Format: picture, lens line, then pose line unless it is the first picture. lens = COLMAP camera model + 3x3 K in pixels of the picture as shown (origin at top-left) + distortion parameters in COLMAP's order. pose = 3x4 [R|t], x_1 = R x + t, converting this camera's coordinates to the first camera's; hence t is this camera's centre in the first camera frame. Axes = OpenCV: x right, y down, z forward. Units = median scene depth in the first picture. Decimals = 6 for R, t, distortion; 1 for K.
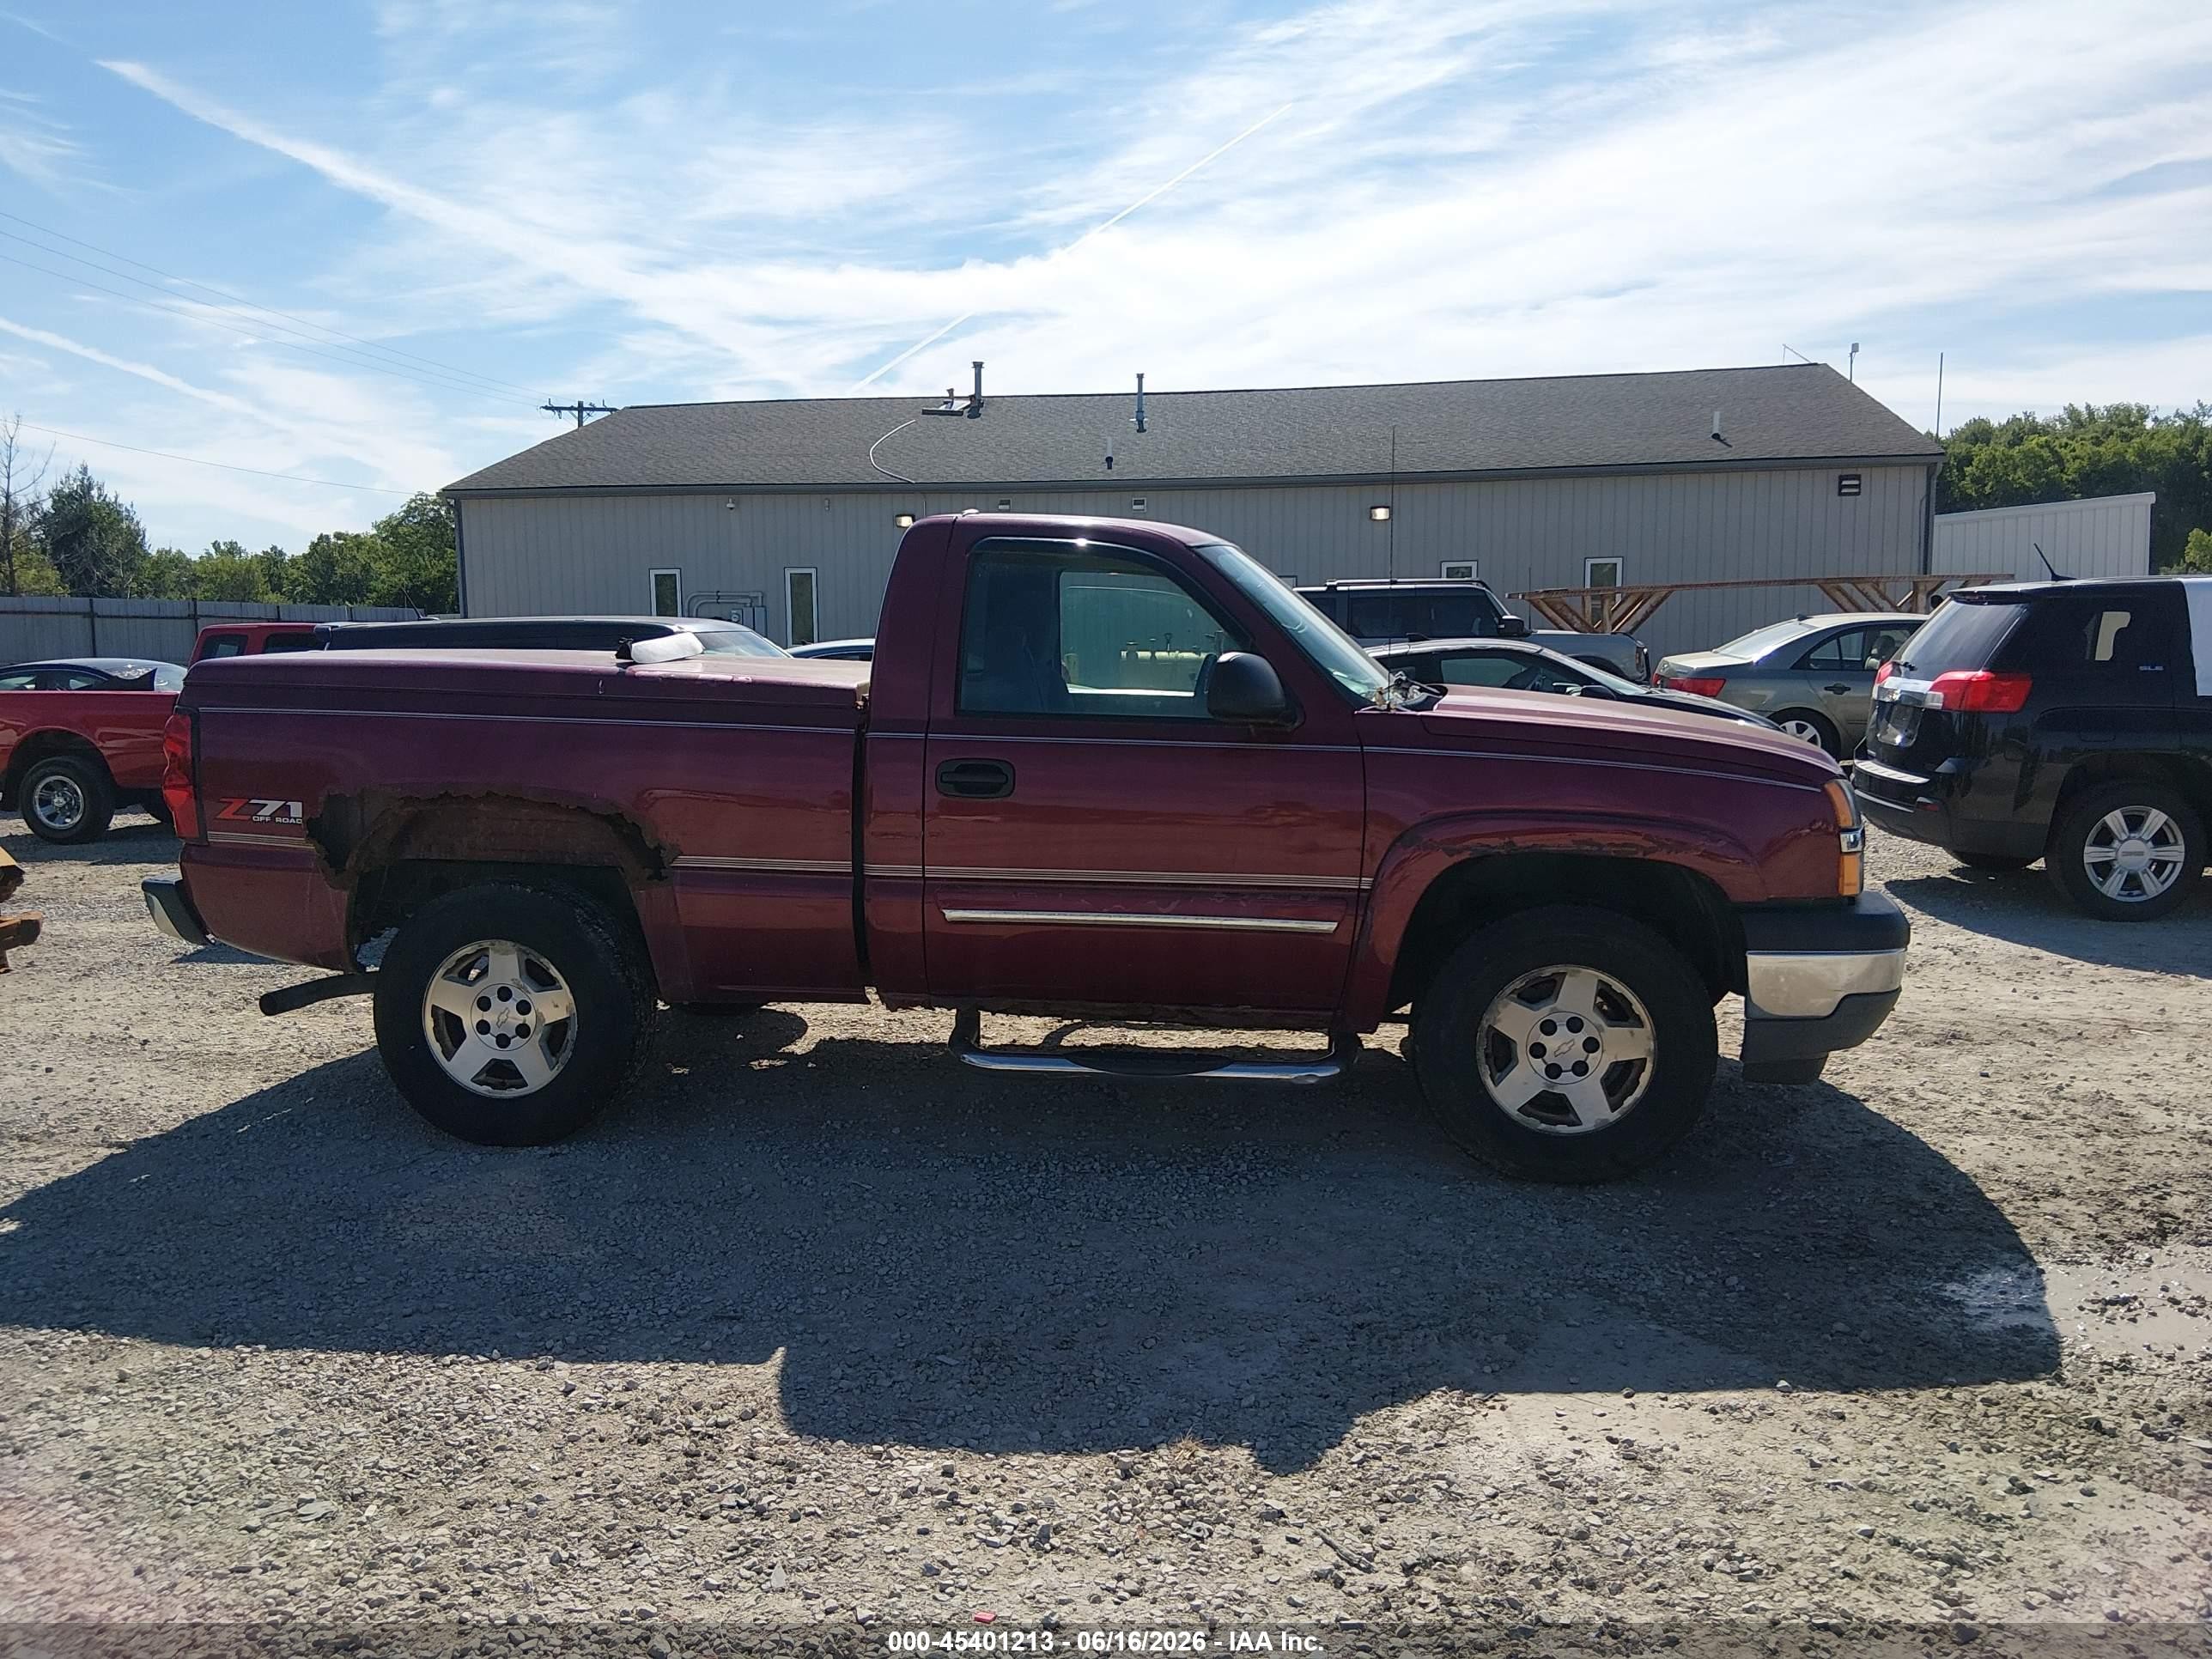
lens RADIAL K [[1707.7, 0, 1098.5], [0, 1707.7, 820.8], [0, 0, 1]] dist [0.112447, -0.209584]
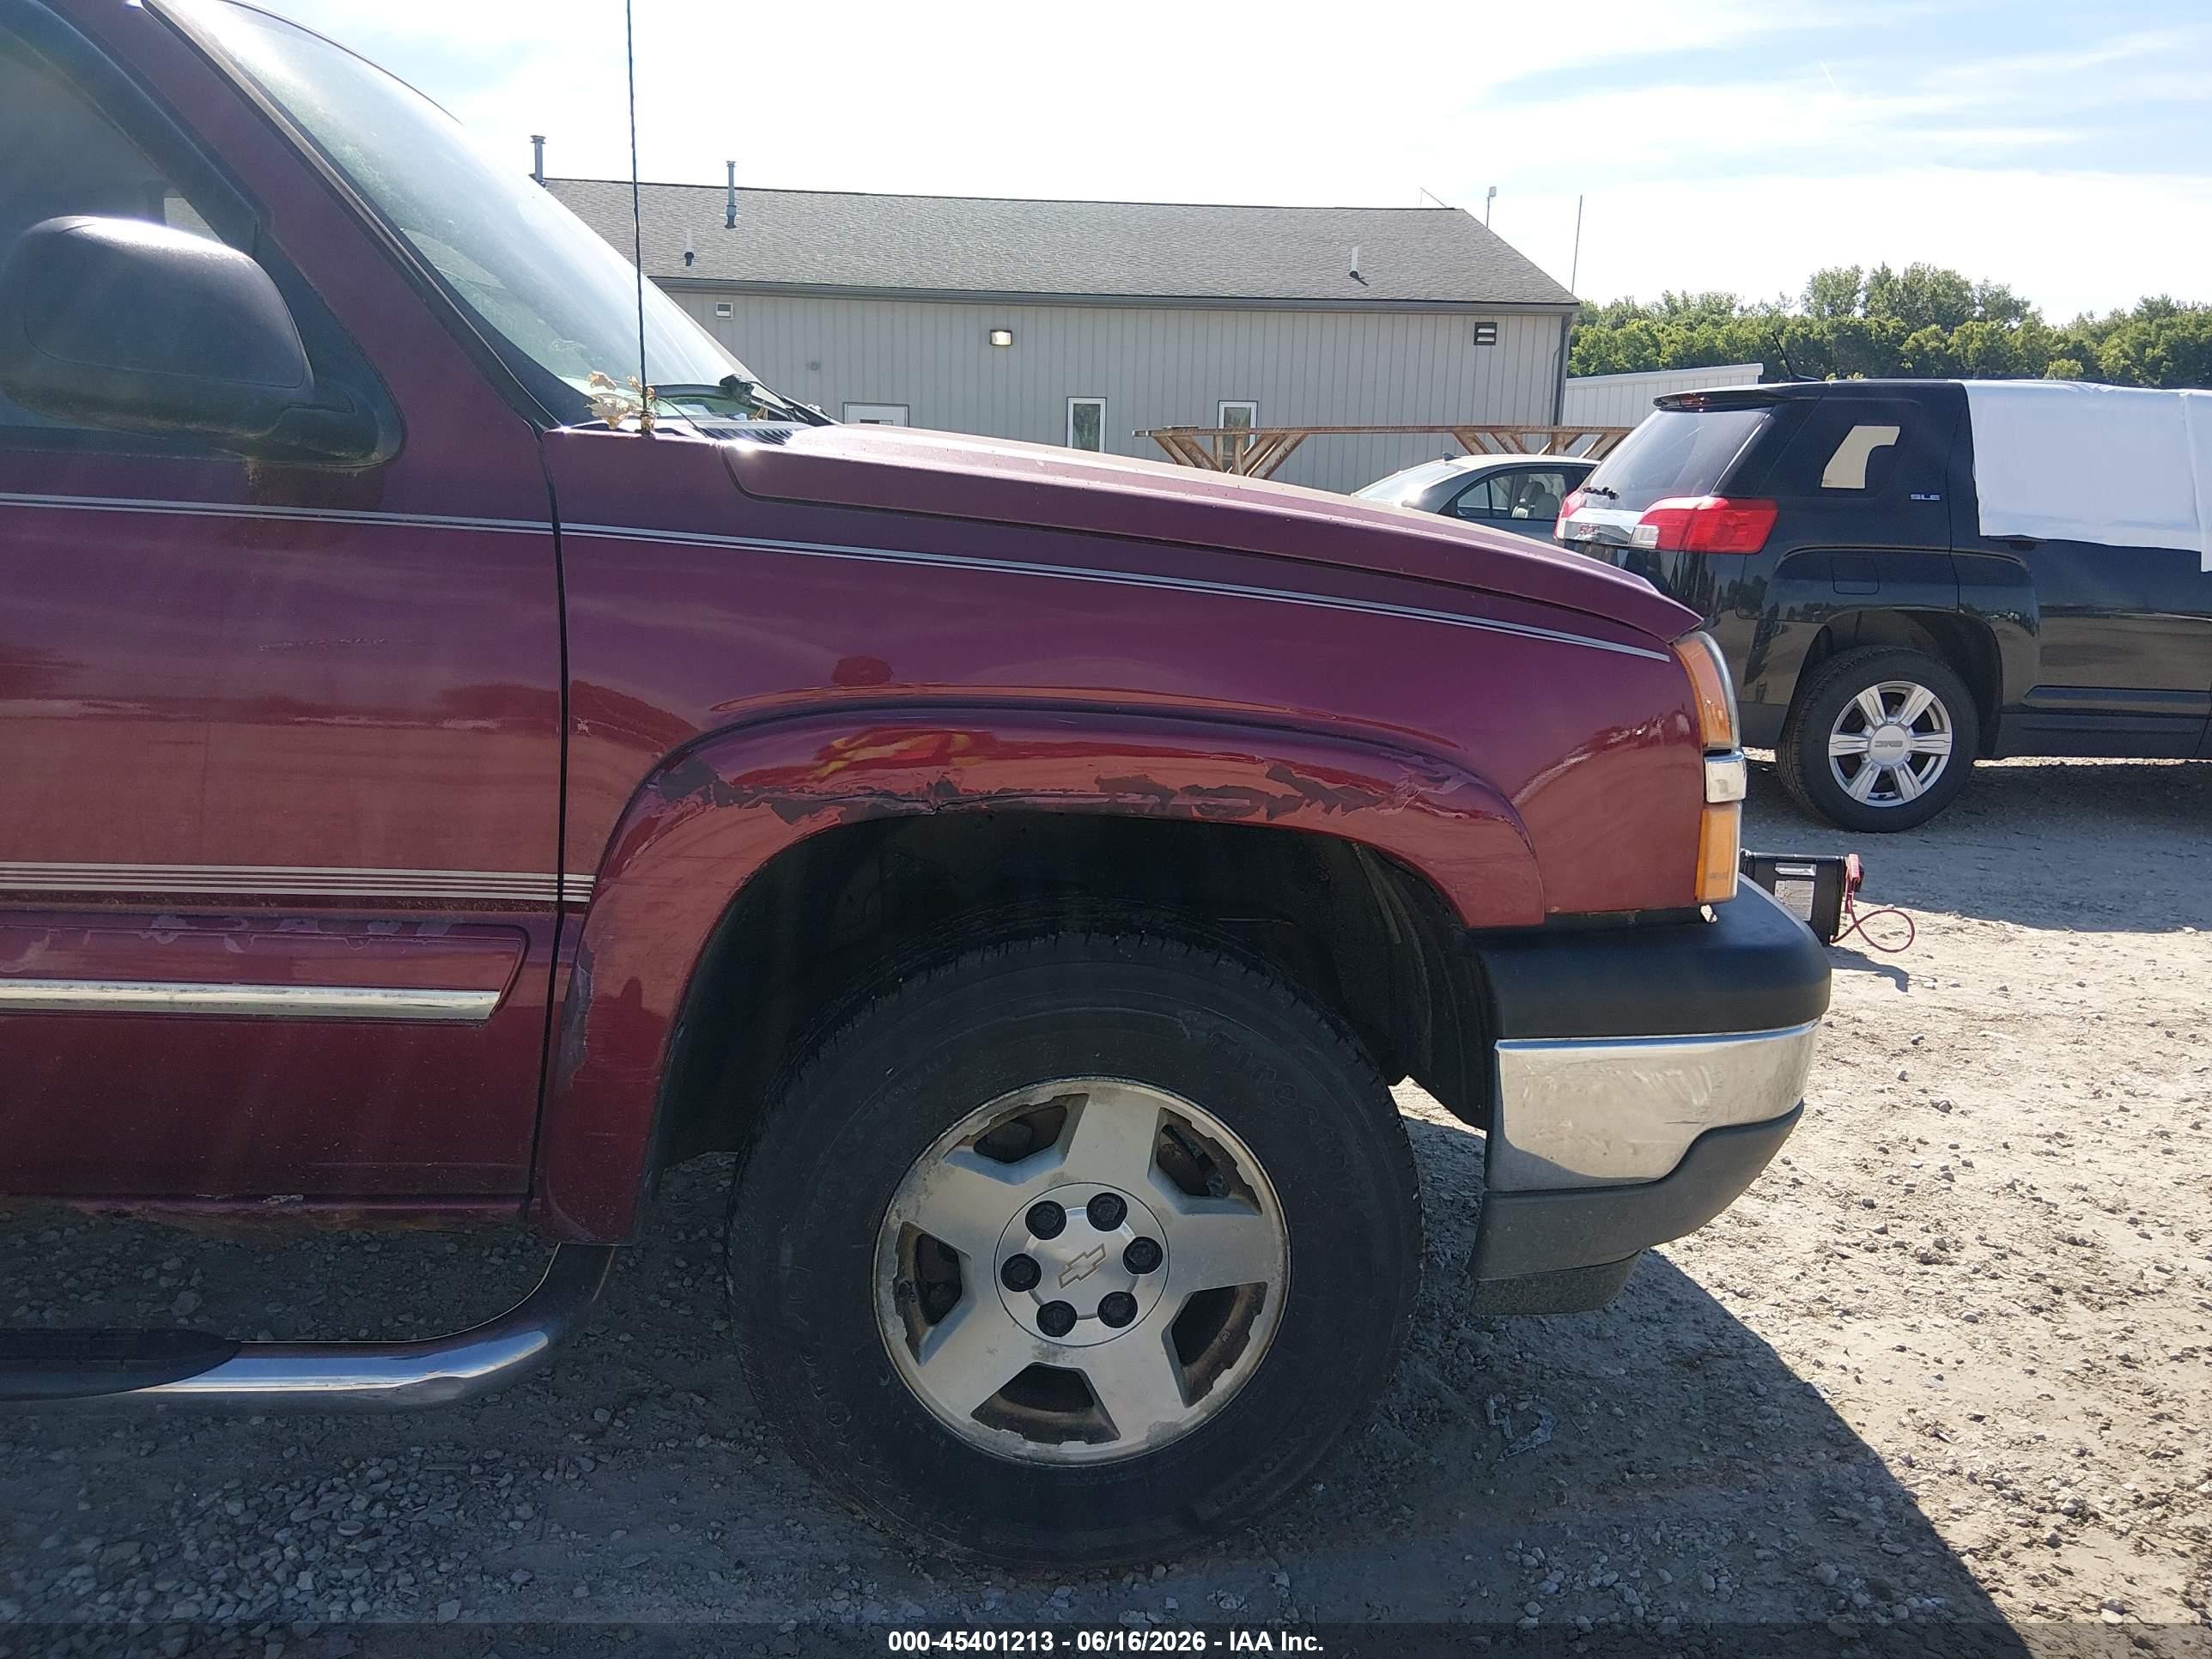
lens RADIAL K [[1731.8, 0, 1092.8], [0, 1731.8, 846.1], [0, 0, 1]] dist [0.121625, -0.229082]
pose [[0.979306, -0.008897, 0.202187, 0.175269], [-0.010372, 0.995514, 0.094040, -0.009430], [-0.202117, -0.094191, 0.974821, 0.553173]]
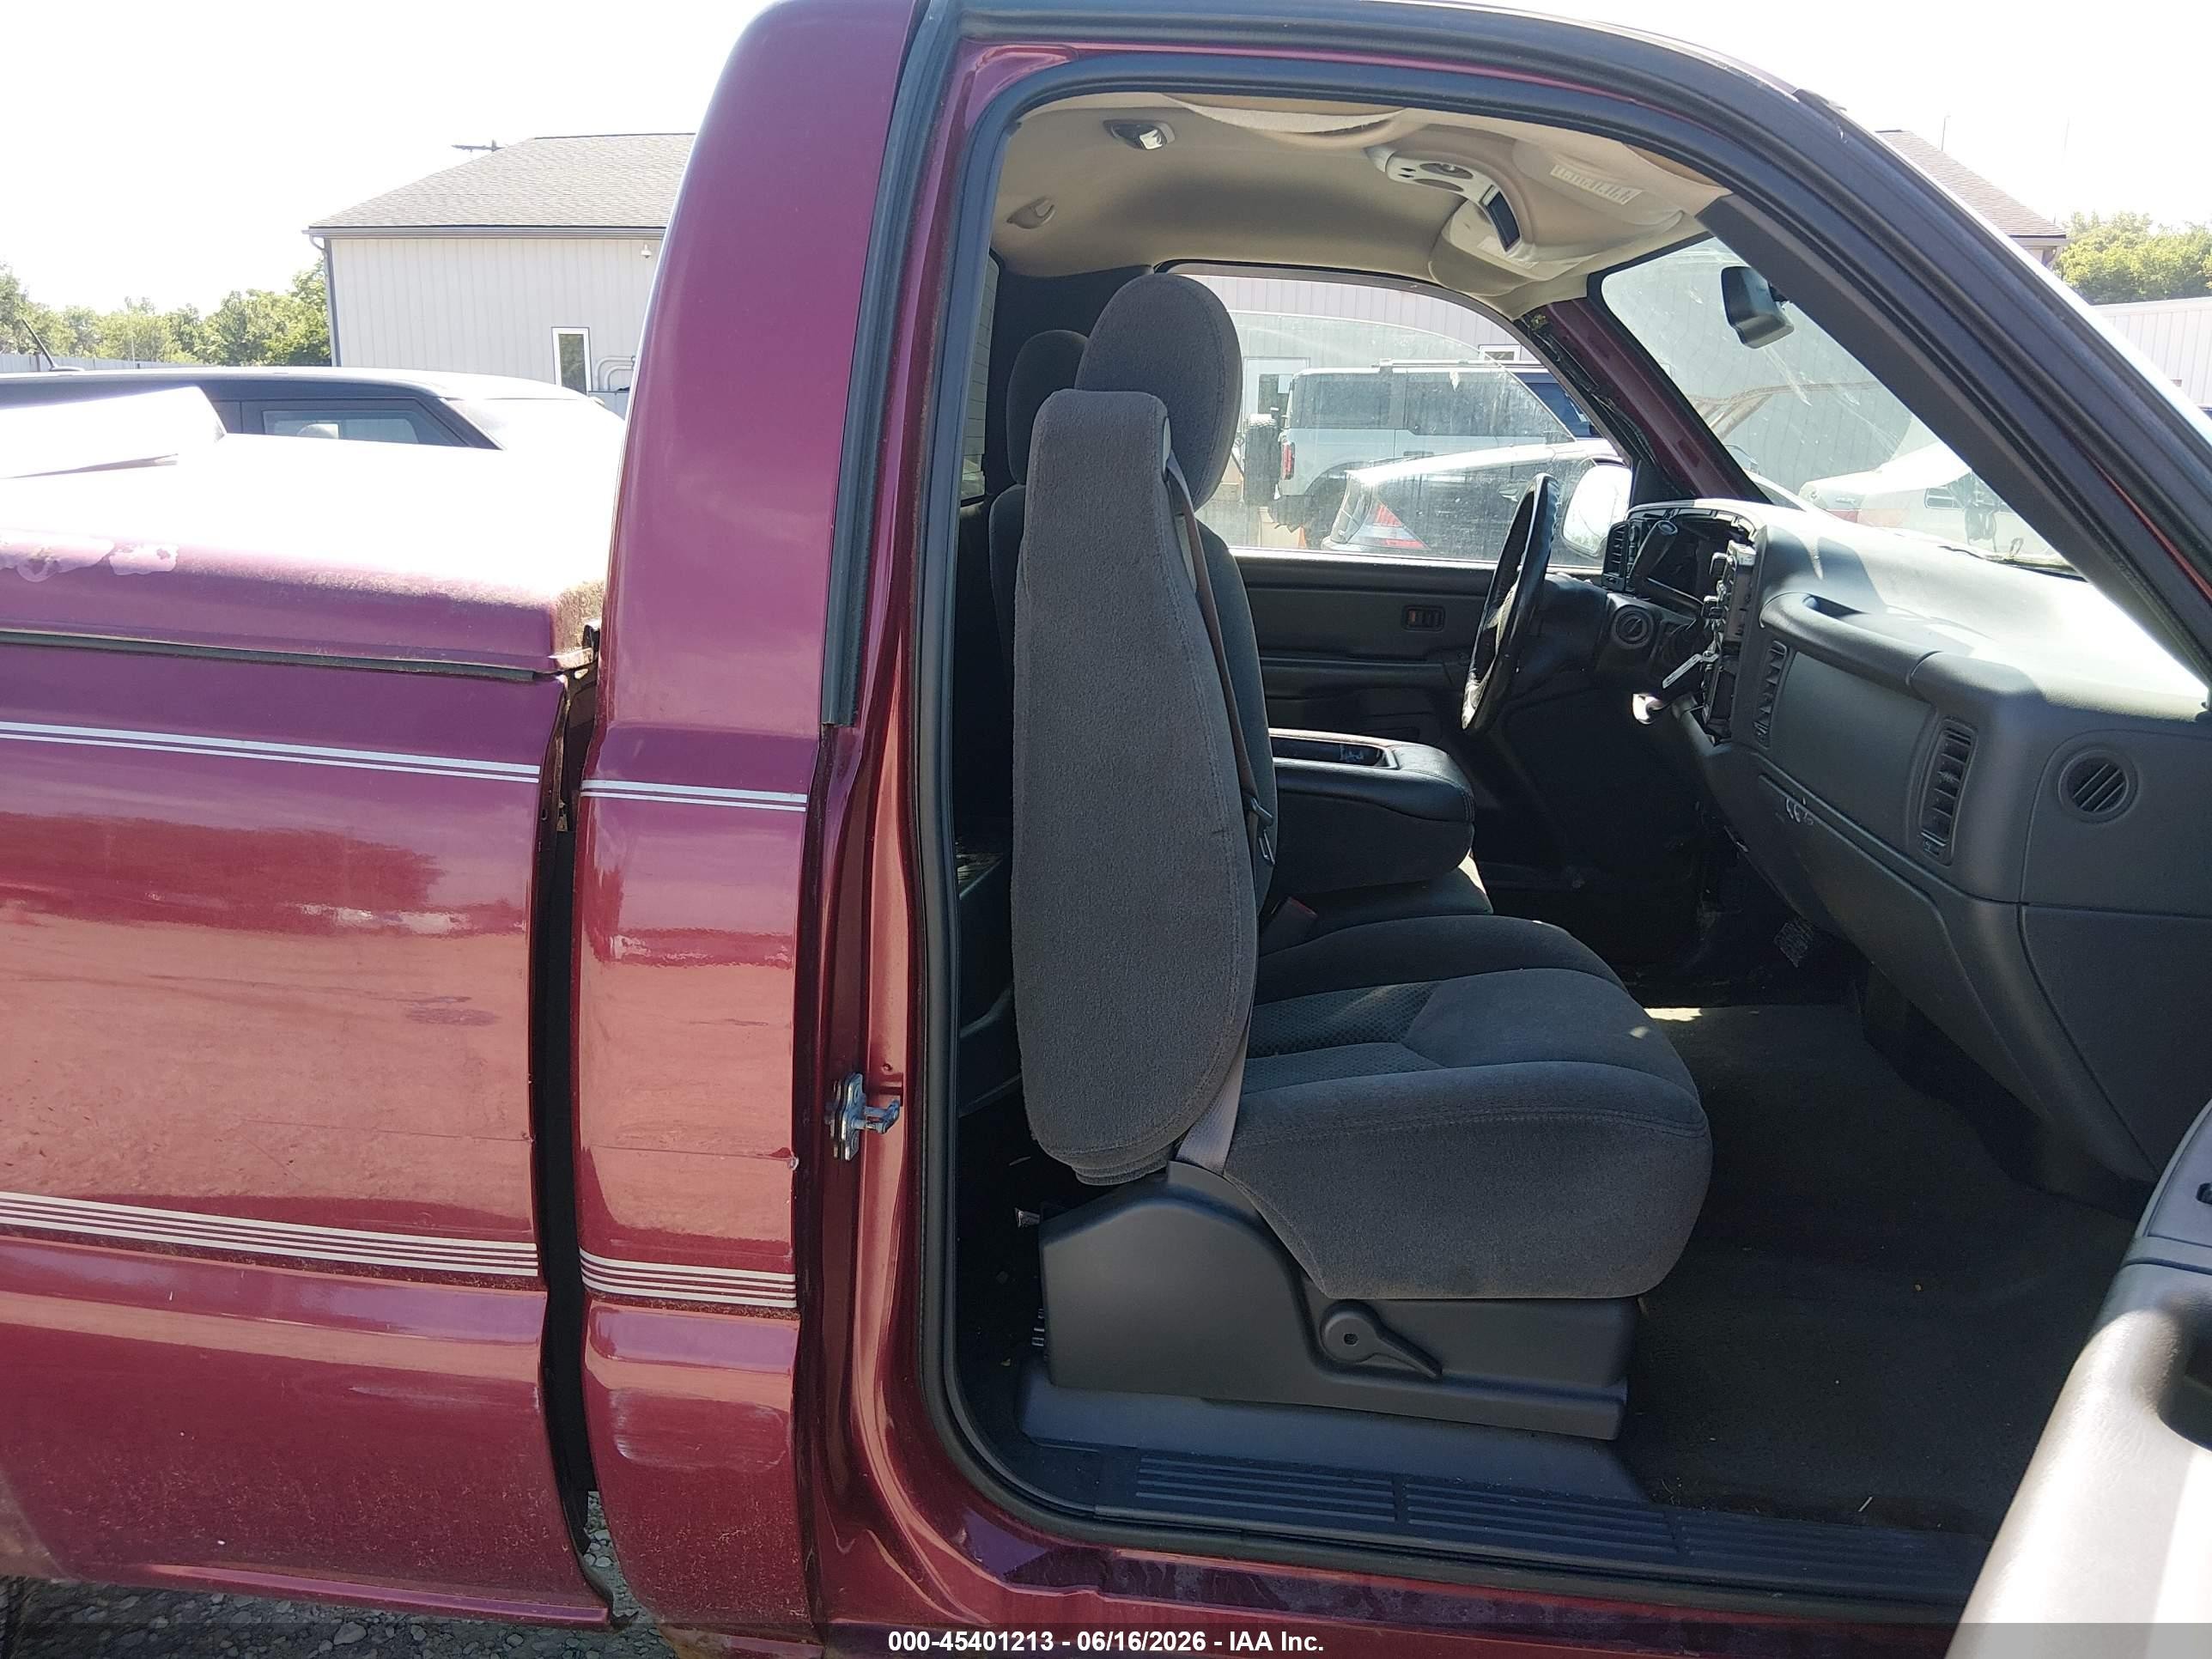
lens RADIAL K [[1731.8, 0, 1092.8], [0, 1731.8, 846.1], [0, 0, 1]] dist [0.121625, -0.229082]
pose [[0.999498, 0.020586, 0.024088, -0.059724], [-0.023535, 0.991319, 0.129352, -0.074384], [-0.021216, -0.129854, 0.991306, 0.691086]]
